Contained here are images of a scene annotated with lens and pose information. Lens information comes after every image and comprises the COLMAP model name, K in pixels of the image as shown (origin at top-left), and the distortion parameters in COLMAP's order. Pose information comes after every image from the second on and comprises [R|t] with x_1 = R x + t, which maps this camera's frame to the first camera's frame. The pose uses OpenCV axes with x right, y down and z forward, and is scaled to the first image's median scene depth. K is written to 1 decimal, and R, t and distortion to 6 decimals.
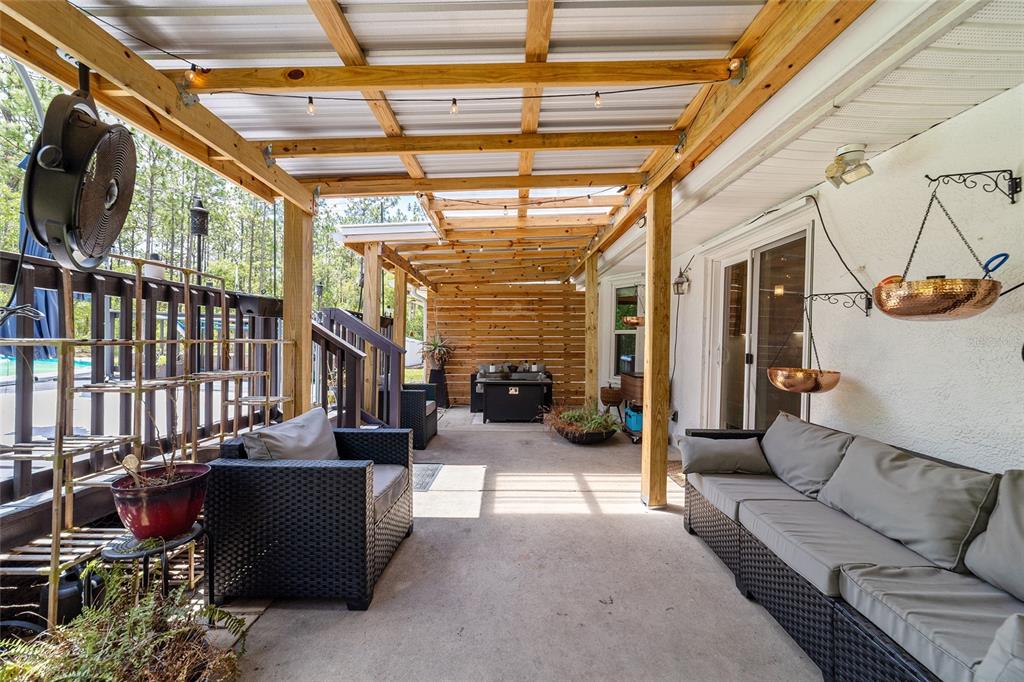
lens RADIAL K [[392.9, 0, 521.4], [0, 392.9, 344.7], [0, 0, 1]] dist [-0.011632, 0.004824]
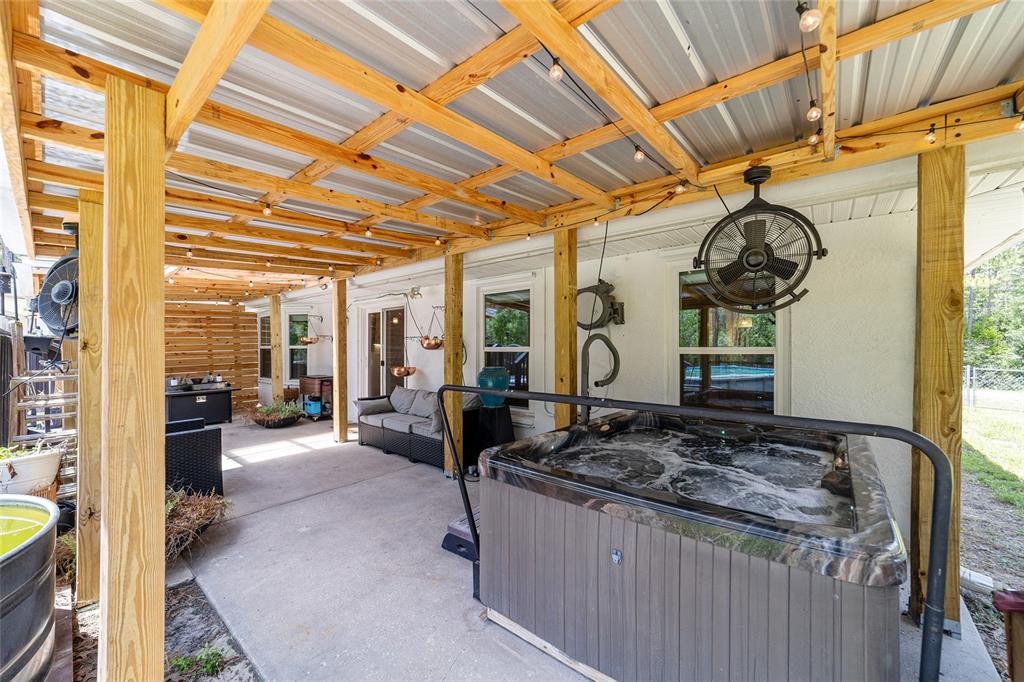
lens RADIAL K [[392.9, 0, 515.7], [0, 392.9, 345.5], [0, 0, 1]] dist [-0.011632, 0.004824]
pose [[0.643518, -0.022221, 0.765108, -0.586990], [0.022495, 0.999696, 0.010115, -0.068211], [-0.765100, 0.010702, 0.643822, -0.930647]]
